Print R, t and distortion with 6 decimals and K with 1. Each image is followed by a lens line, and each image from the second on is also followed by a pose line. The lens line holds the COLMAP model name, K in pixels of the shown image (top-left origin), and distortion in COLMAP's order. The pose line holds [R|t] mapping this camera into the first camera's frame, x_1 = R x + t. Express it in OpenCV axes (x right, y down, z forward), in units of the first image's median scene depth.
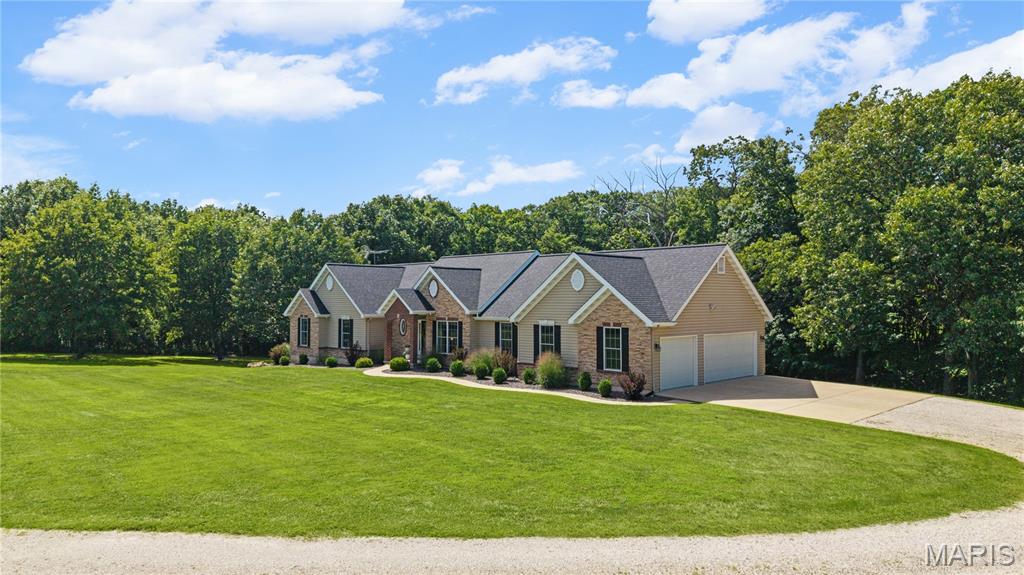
lens RADIAL K [[700.3, 0, 512.0], [0, 700.3, 287.5], [0, 0, 1]] dist [0.001985, 0.000113]
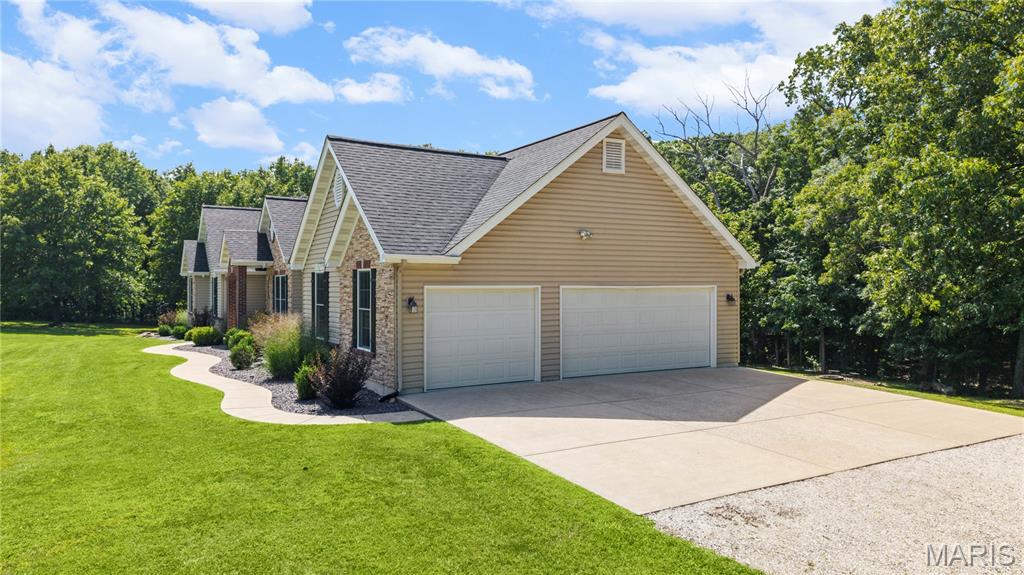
lens RADIAL K [[700.3, 0, 512.0], [0, 700.3, 287.5], [0, 0, 1]] dist [0.001985, 0.000113]
pose [[0.967801, -0.000353, -0.251715, 0.320258], [0.007059, 0.999644, 0.025740, 0.047475], [0.251616, -0.026688, 0.967459, 0.417525]]
